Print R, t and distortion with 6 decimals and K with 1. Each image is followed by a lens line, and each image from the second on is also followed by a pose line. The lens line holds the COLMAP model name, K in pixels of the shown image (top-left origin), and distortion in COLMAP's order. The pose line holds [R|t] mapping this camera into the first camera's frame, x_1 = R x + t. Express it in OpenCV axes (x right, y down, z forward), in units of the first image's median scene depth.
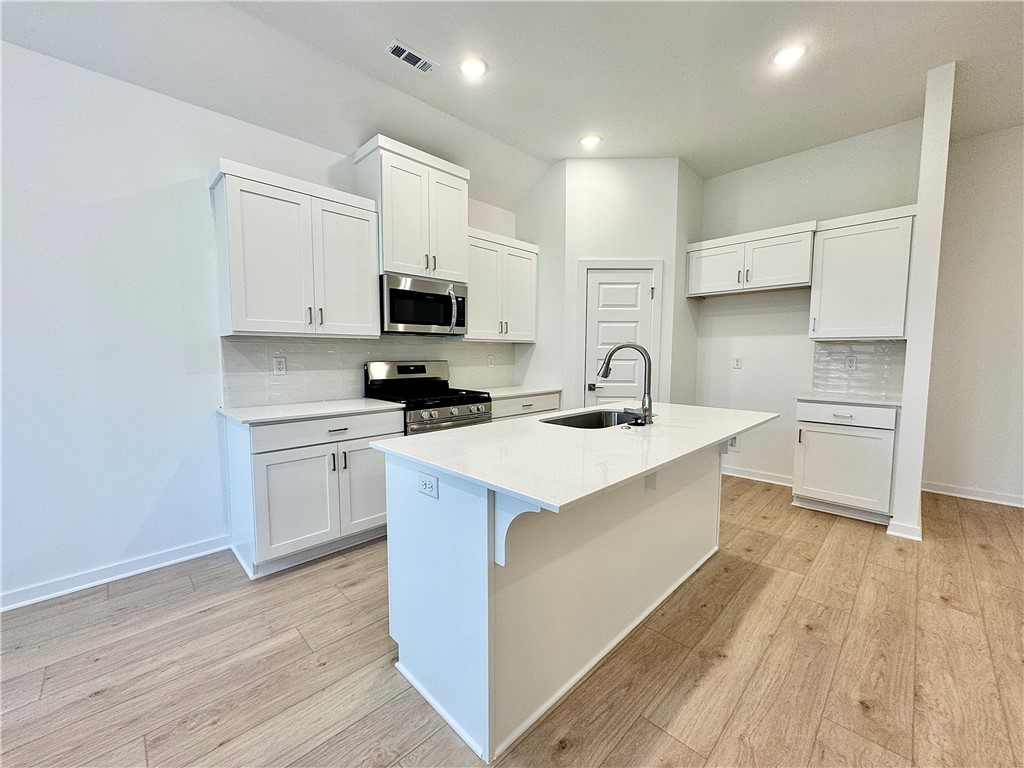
lens RADIAL K [[408.9, 0, 512.0], [0, 408.9, 384.0], [0, 0, 1]] dist [-0.002895, -0.000029]
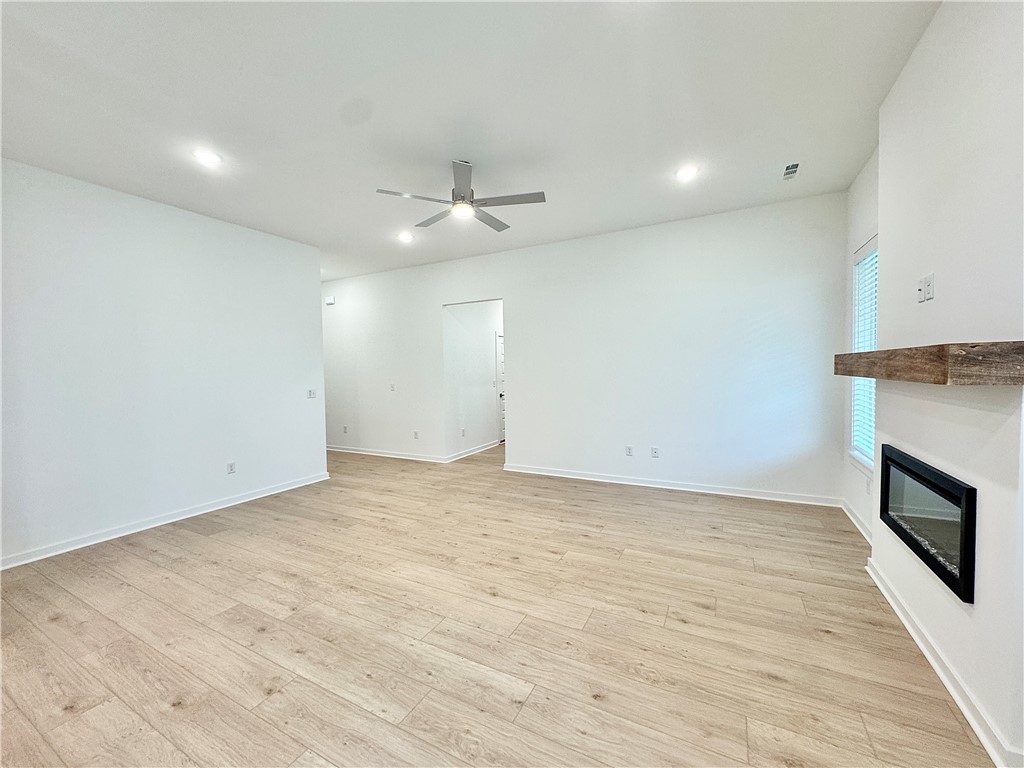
lens RADIAL K [[408.9, 0, 512.0], [0, 408.9, 384.0], [0, 0, 1]] dist [-0.002895, -0.000029]
pose [[-0.295966, -0.028931, 0.954760, 0.010435], [0.091664, 0.994068, 0.058537, -0.061766], [-0.950790, 0.104842, -0.291558, 0.194929]]
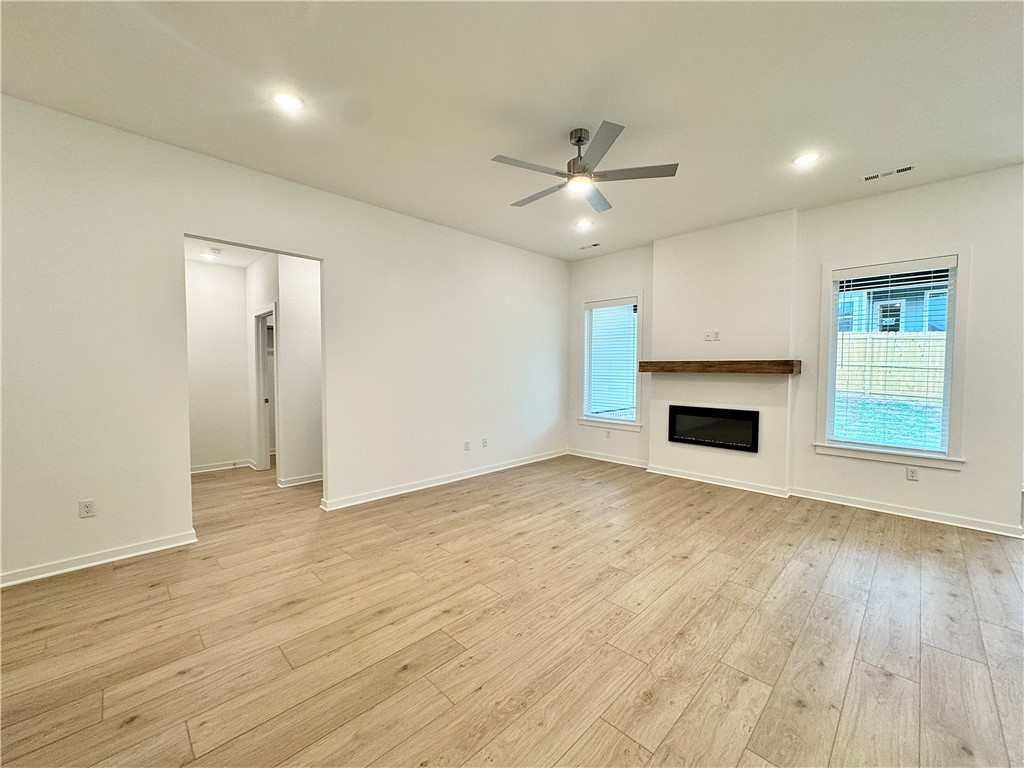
lens RADIAL K [[408.9, 0, 512.0], [0, 408.9, 384.0], [0, 0, 1]] dist [-0.002895, -0.000029]
pose [[-0.999989, -0.004353, -0.001933, 1.133213], [-0.004547, 0.993343, 0.115105, -0.104935], [0.001419, 0.115113, -0.993351, 0.893286]]
